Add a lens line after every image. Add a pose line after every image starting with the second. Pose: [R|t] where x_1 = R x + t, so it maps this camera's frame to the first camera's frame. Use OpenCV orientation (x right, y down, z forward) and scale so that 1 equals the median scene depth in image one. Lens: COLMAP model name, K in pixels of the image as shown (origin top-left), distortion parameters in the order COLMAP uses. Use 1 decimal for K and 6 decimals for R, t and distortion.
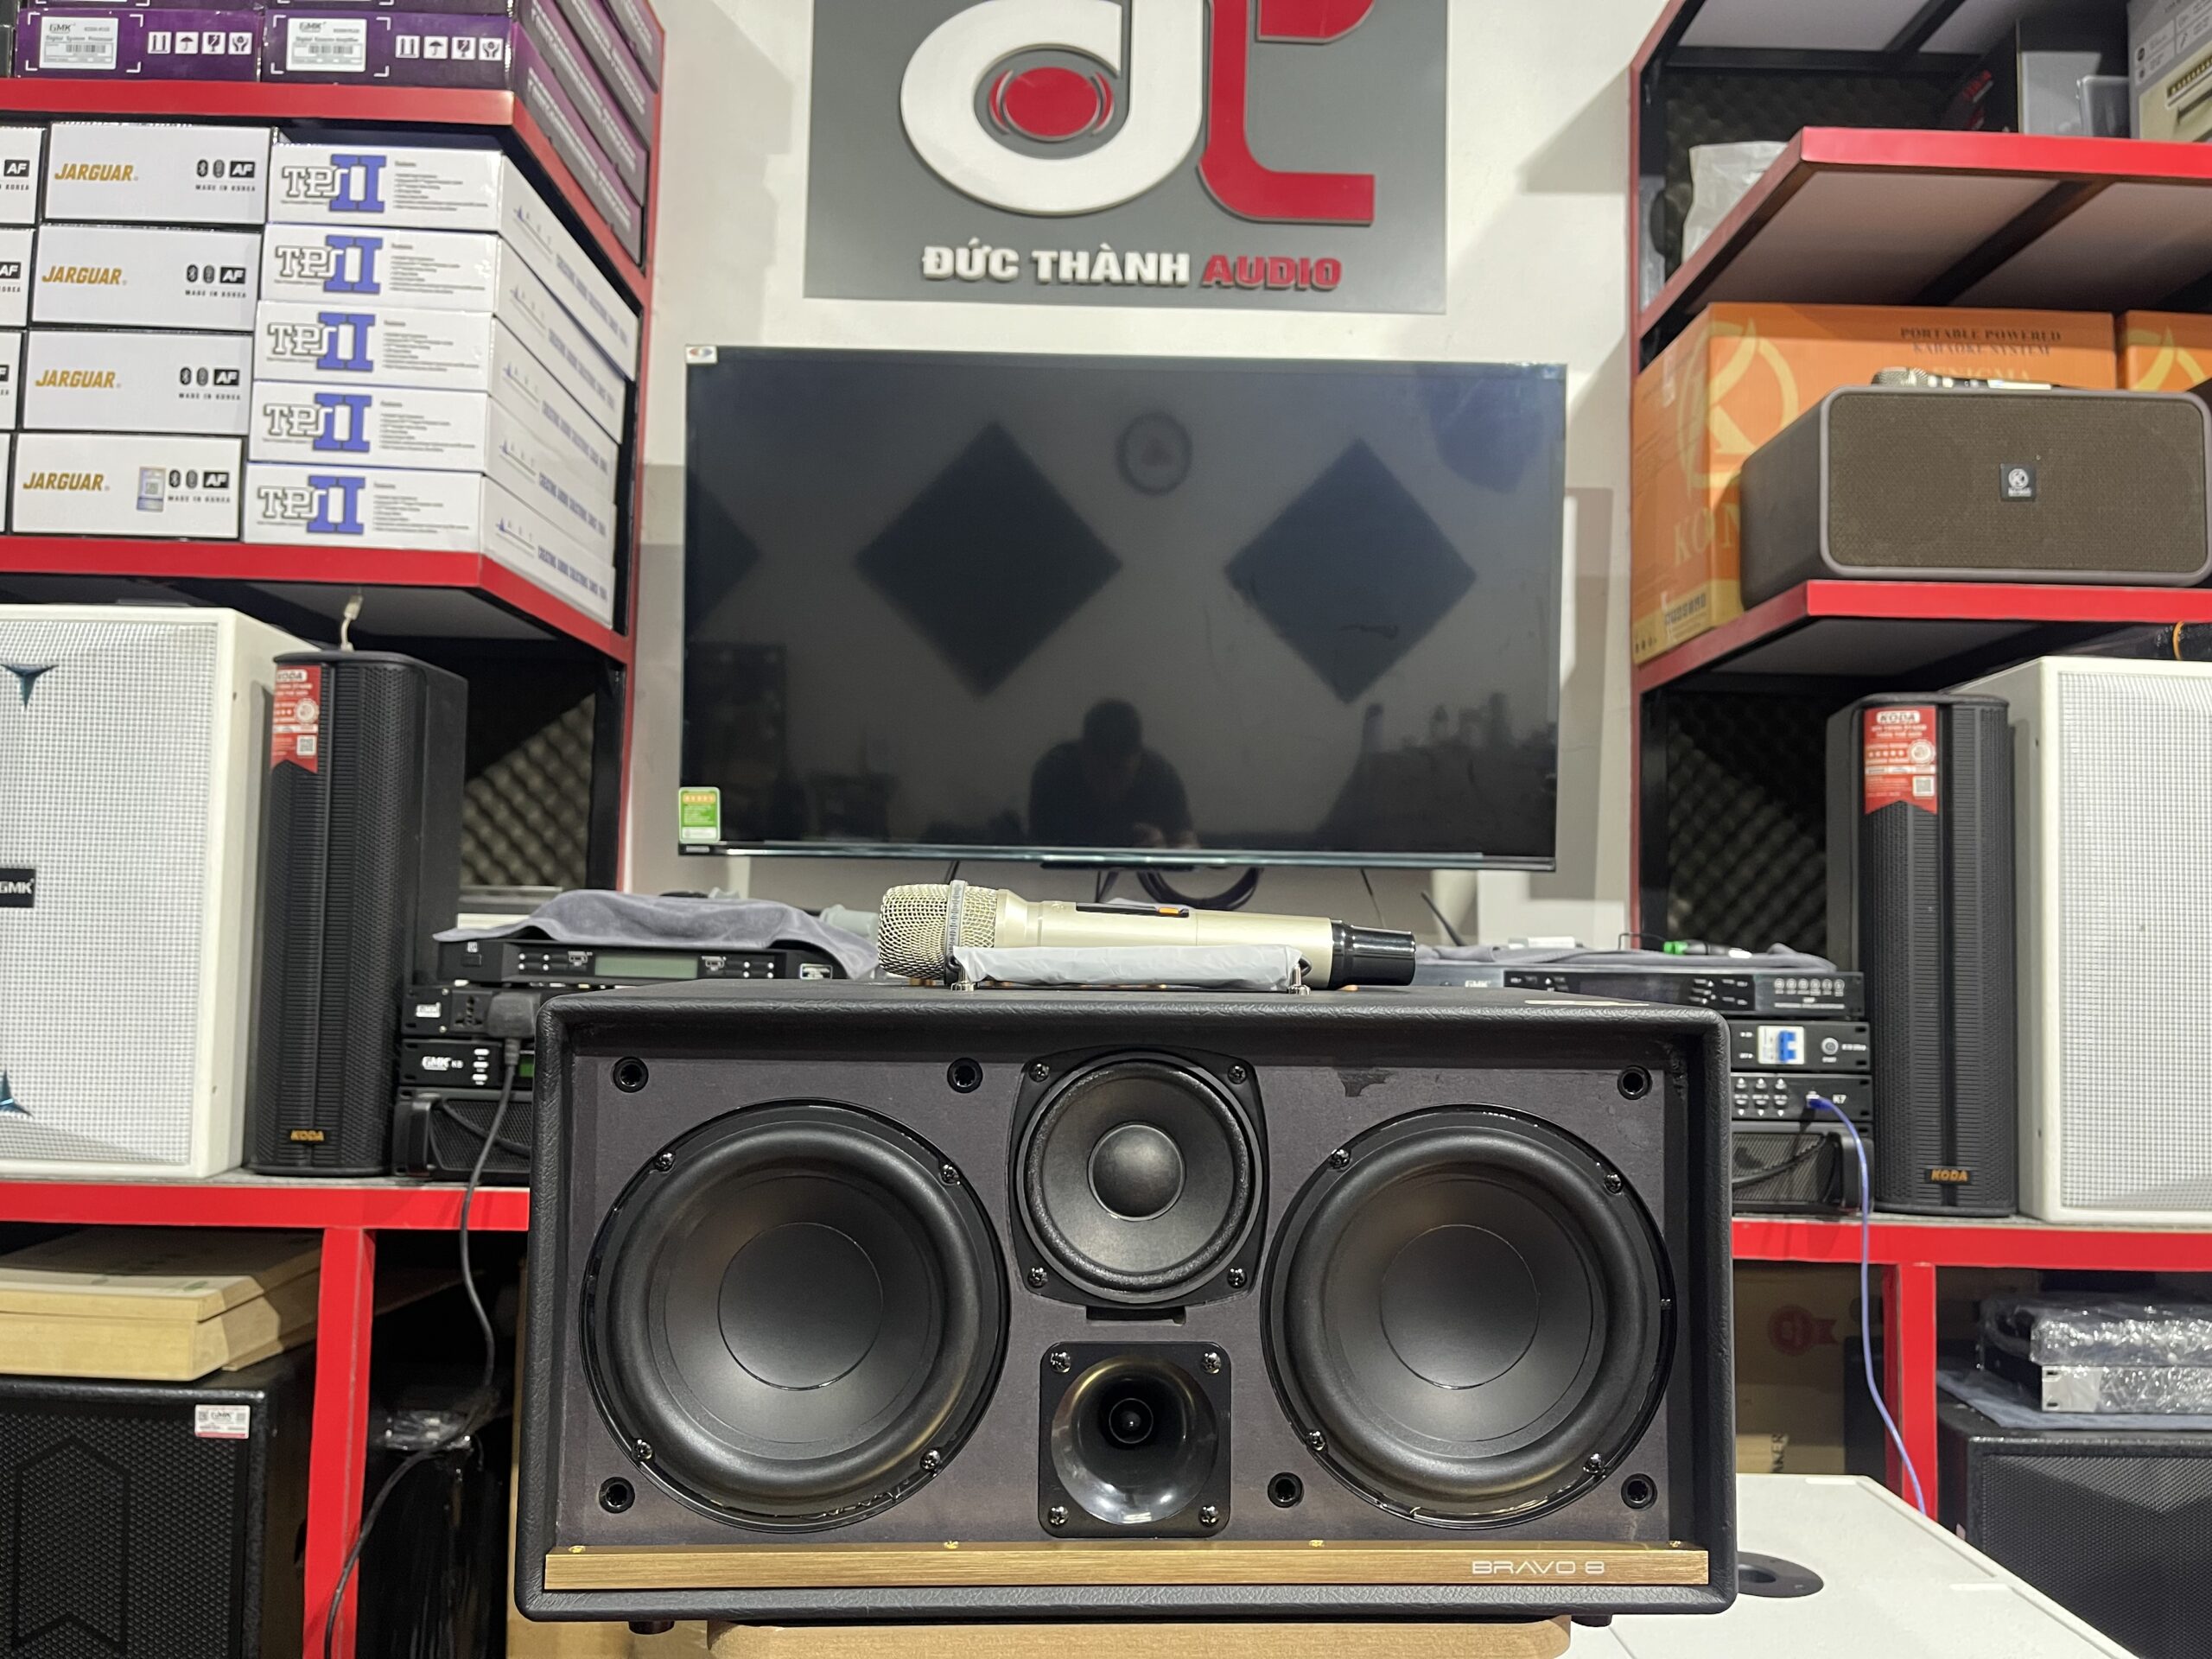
lens RADIAL K [[1698.5, 0, 1123.4], [0, 1698.5, 828.1], [0, 0, 1]] dist [0.064228, -0.095820]
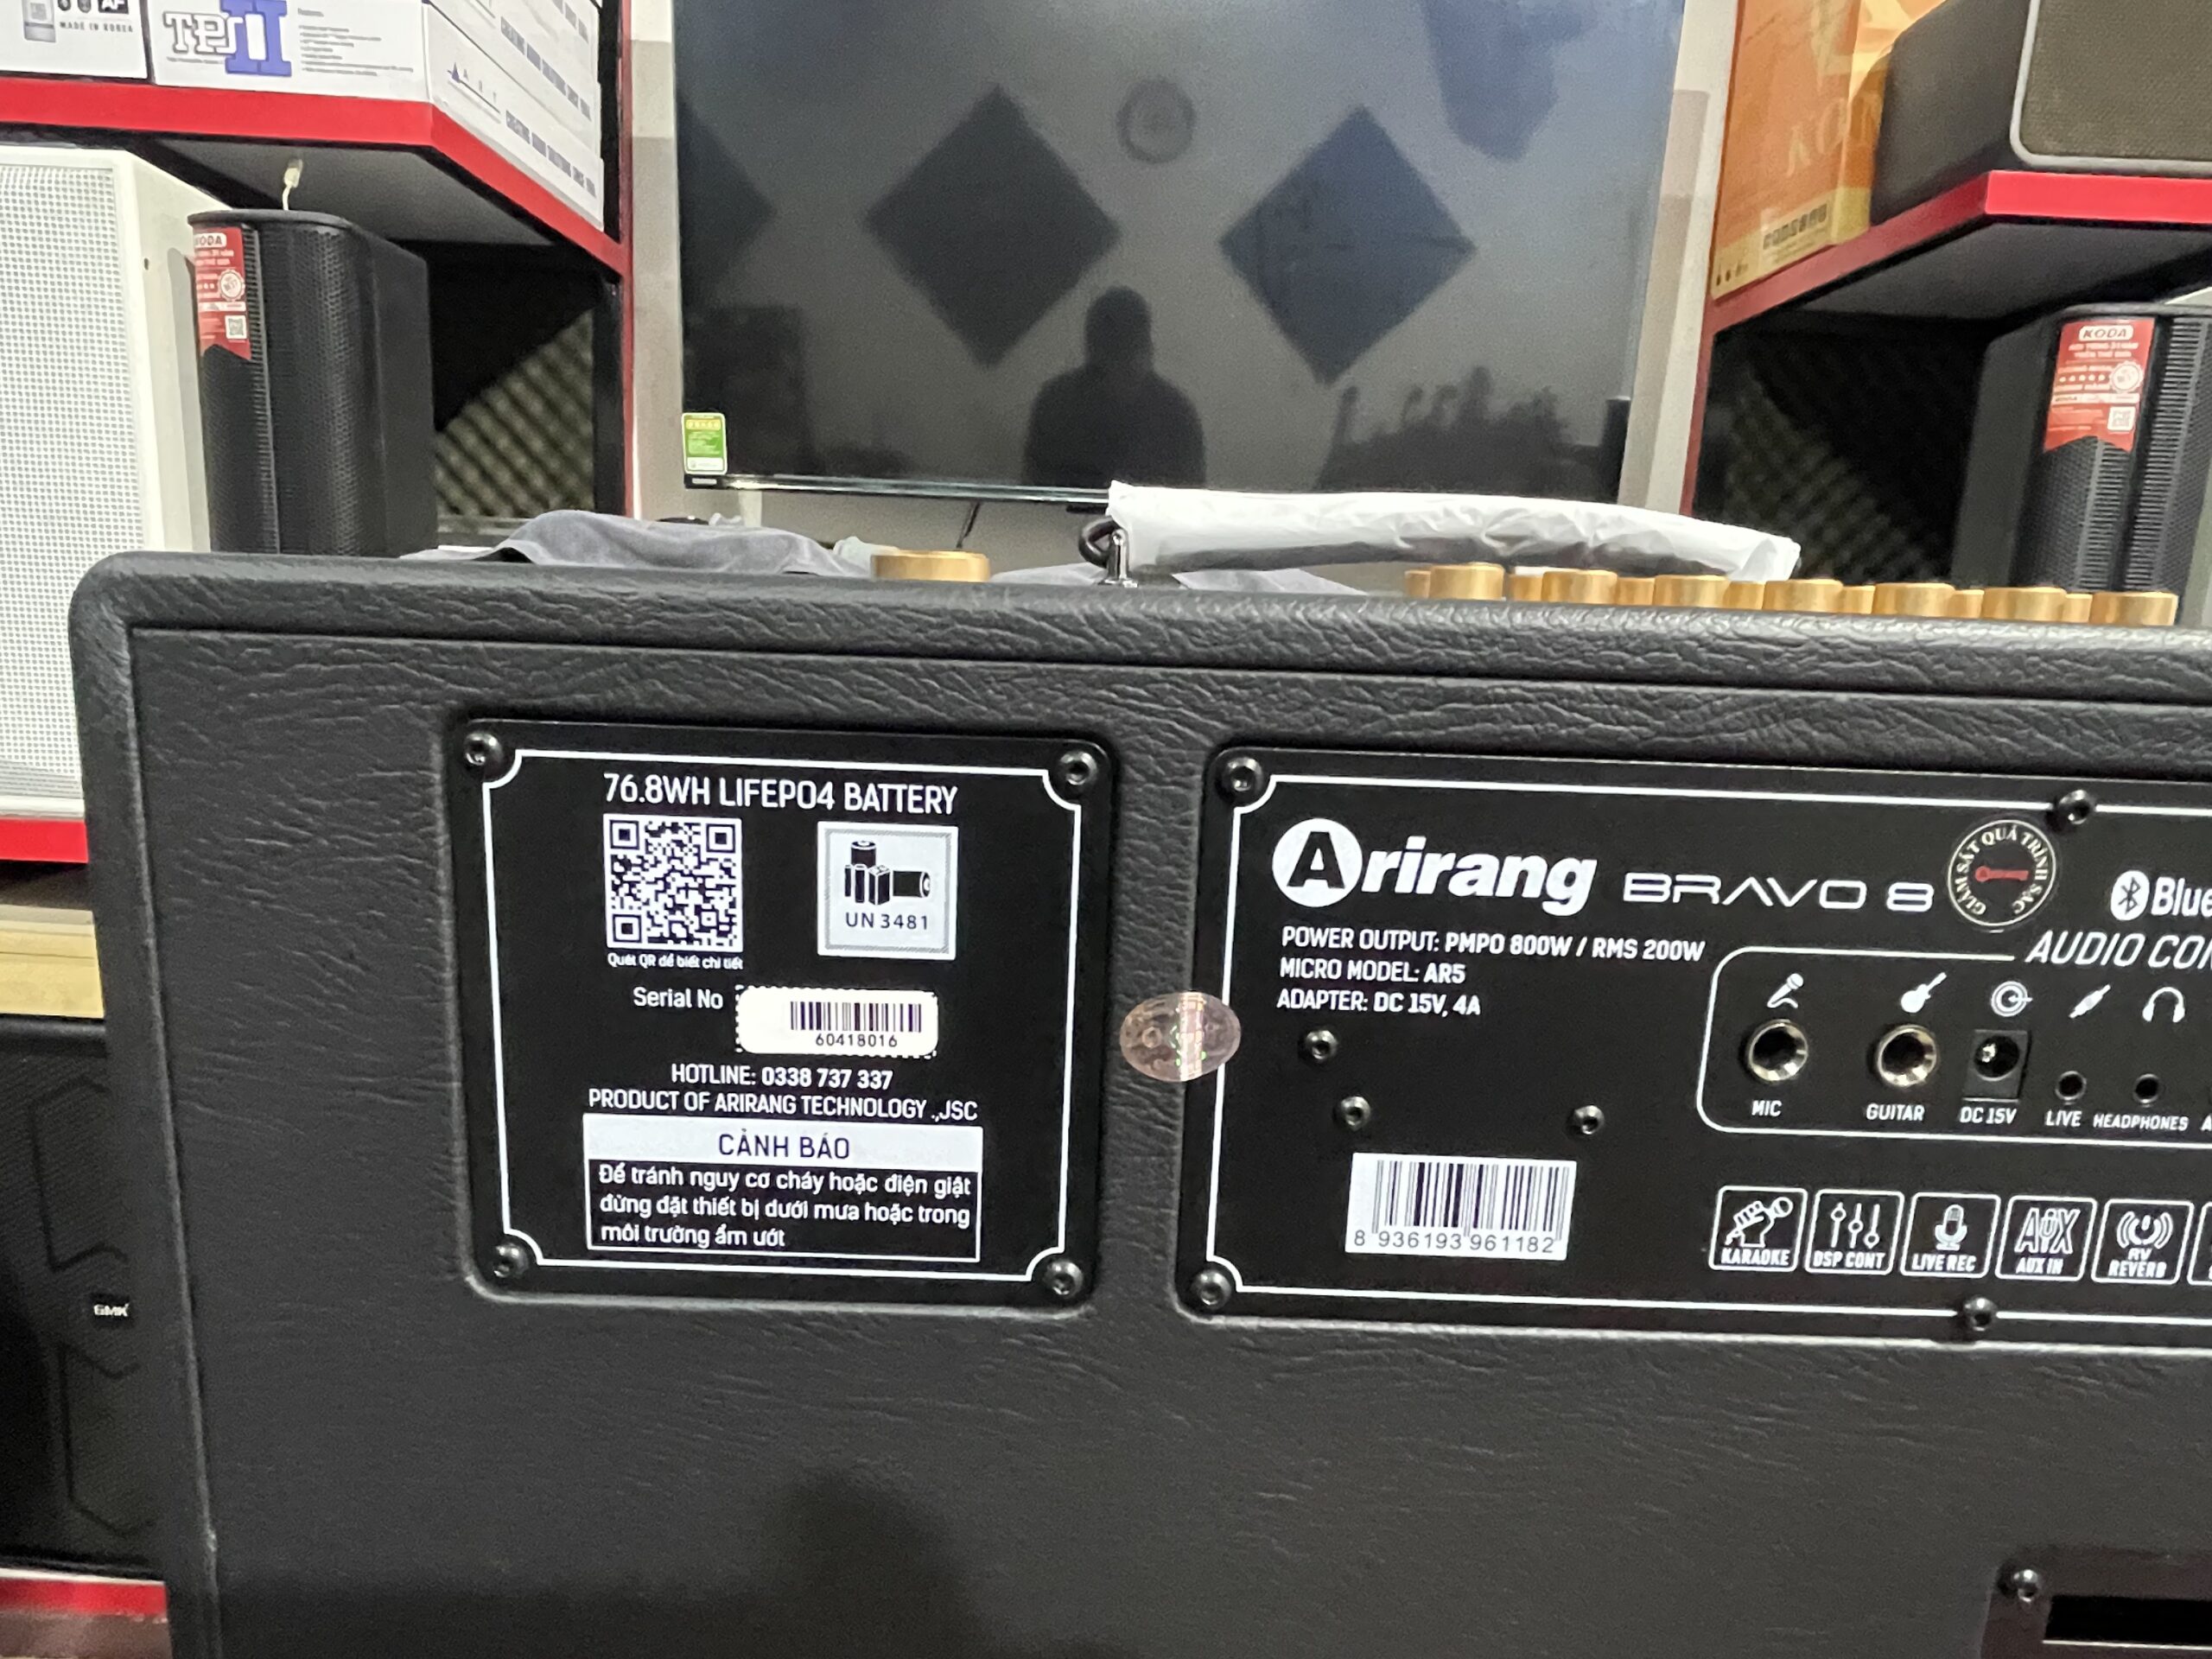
lens RADIAL K [[1422.4, 0, 1071.0], [0, 1422.4, 888.3], [0, 0, 1]] dist [0.003885, -0.008323]
pose [[0.999596, 0.025524, -0.012542, -0.041243], [-0.021460, 0.966367, 0.256272, 0.031090], [0.018661, -0.255899, 0.966523, 0.241510]]
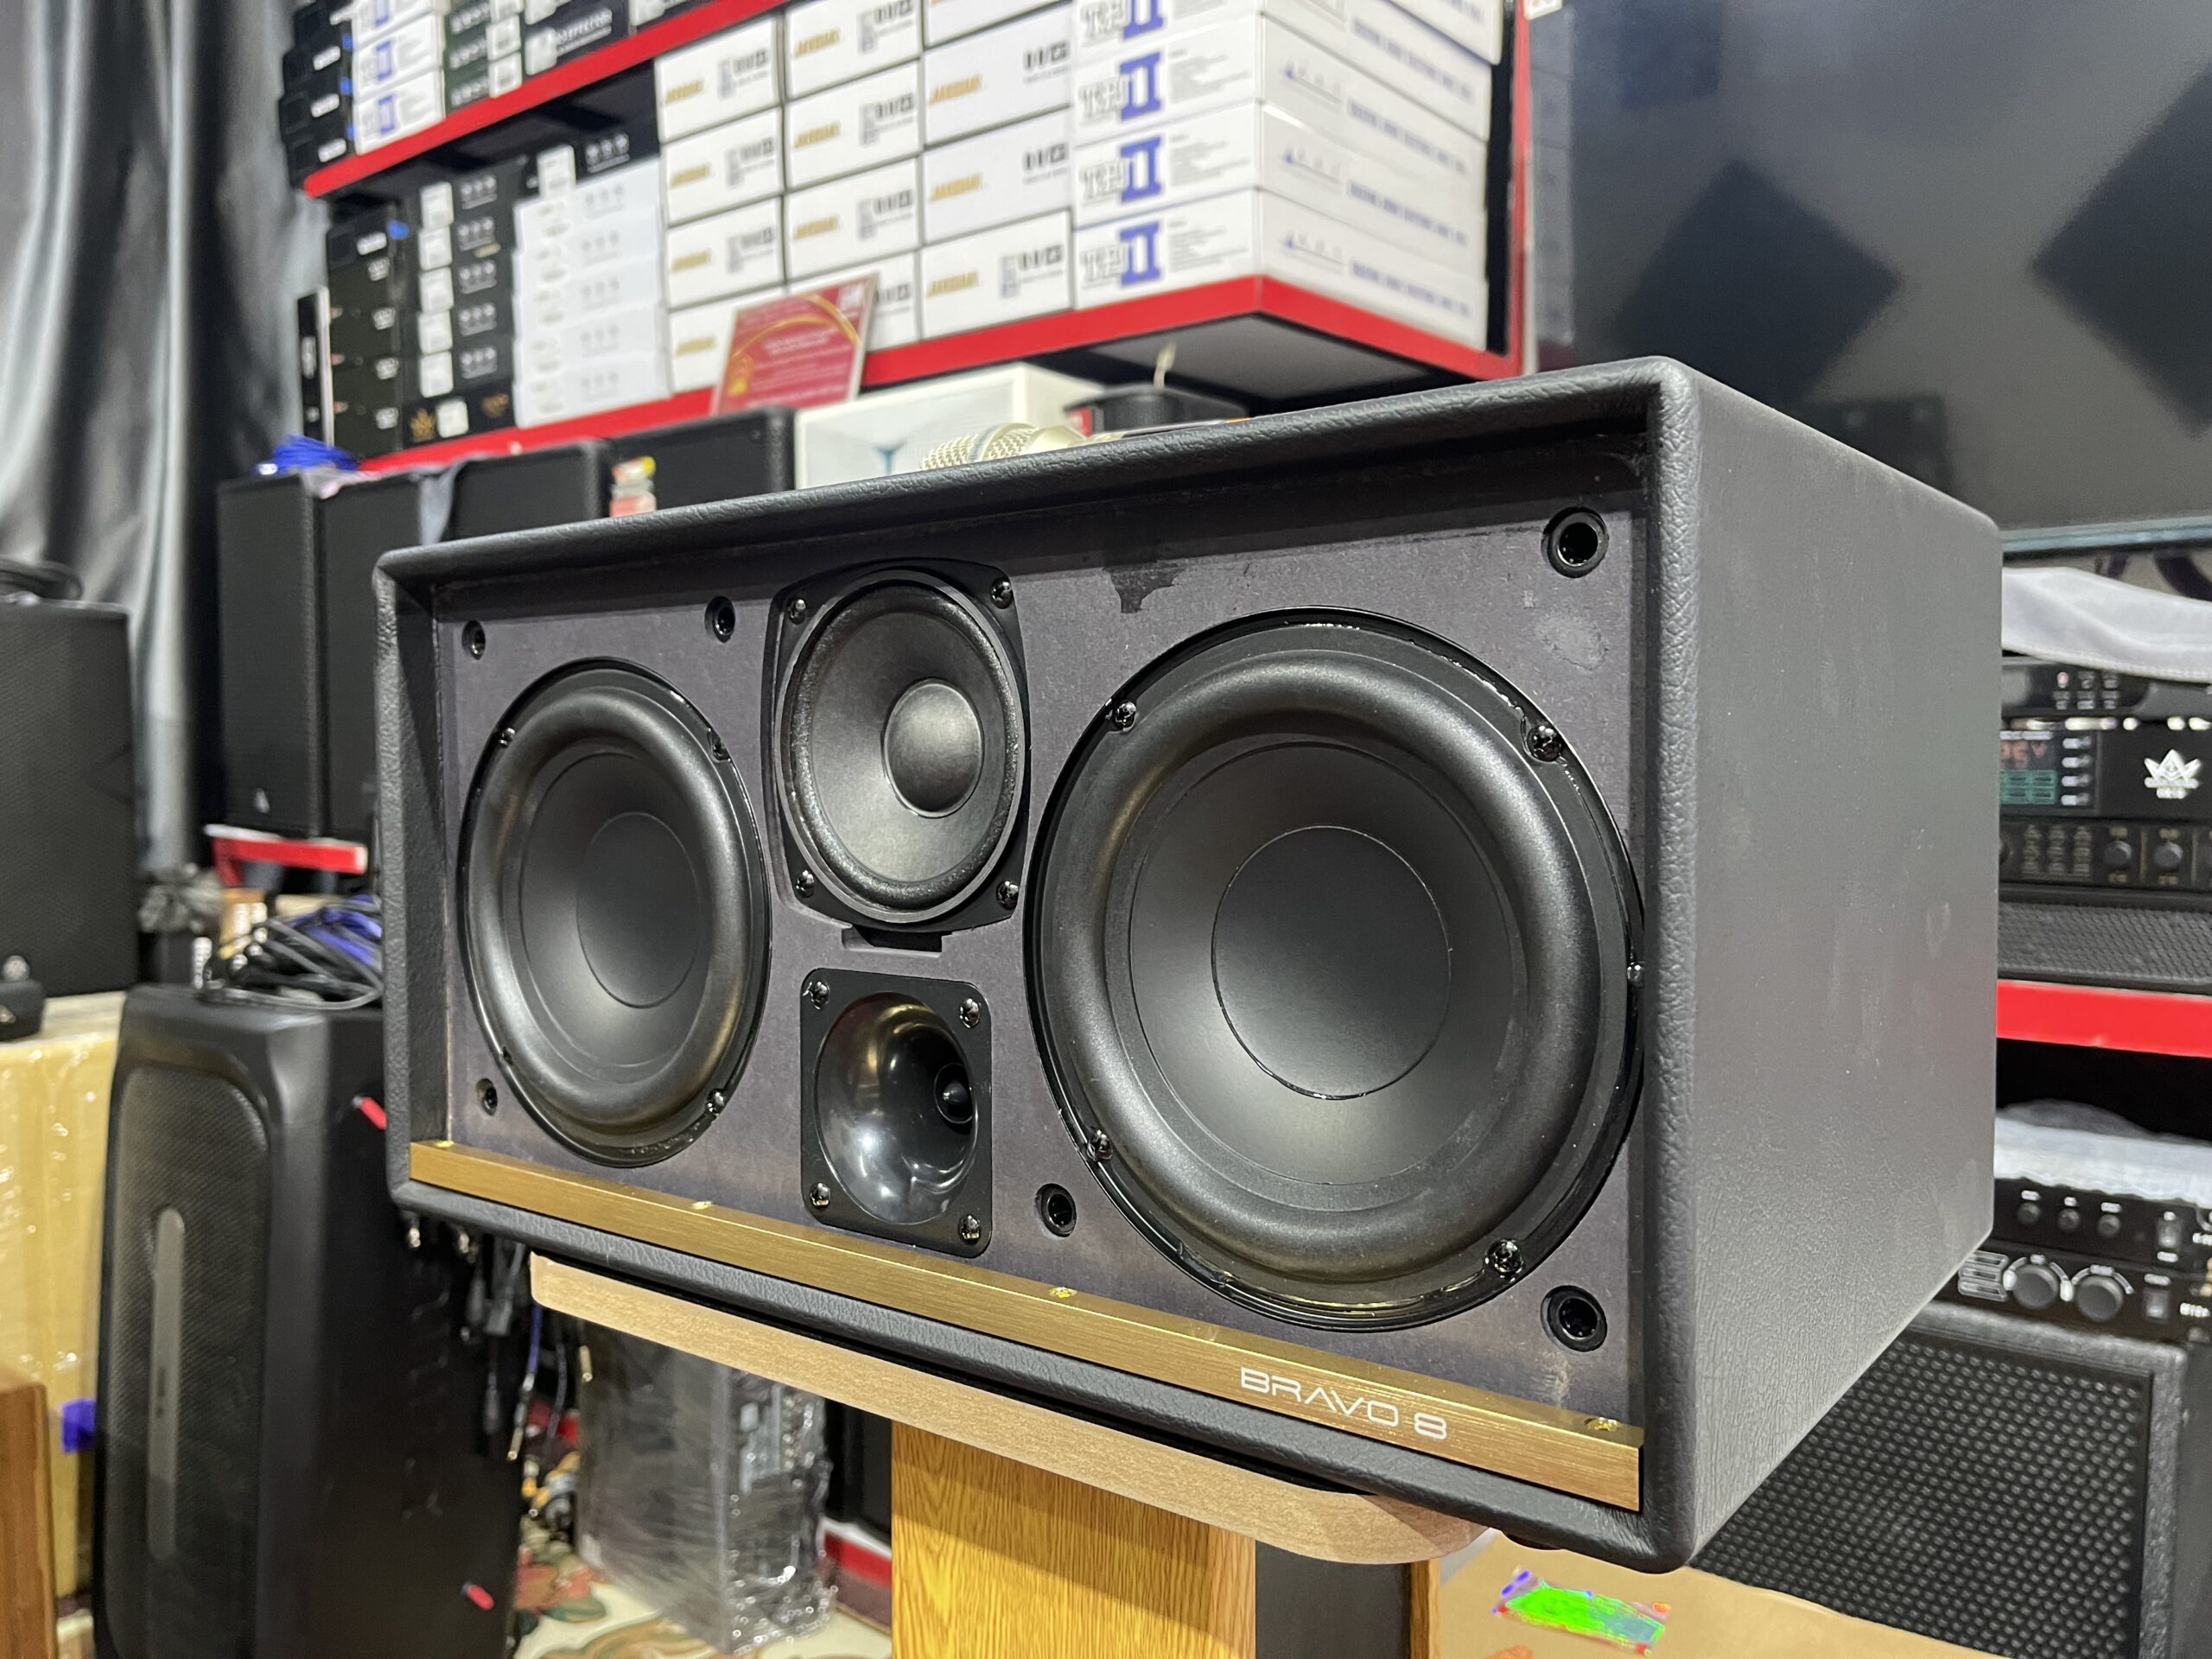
lens RADIAL K [[1698.5, 0, 1093.2], [0, 1698.5, 827.3], [0, 0, 1]] dist [0.064228, -0.095820]
pose [[0.752156, 0.007753, -0.658939, 0.206114], [0.060109, 0.994955, 0.080318, 0.071887], [0.656238, -0.100020, 0.747896, 0.203511]]
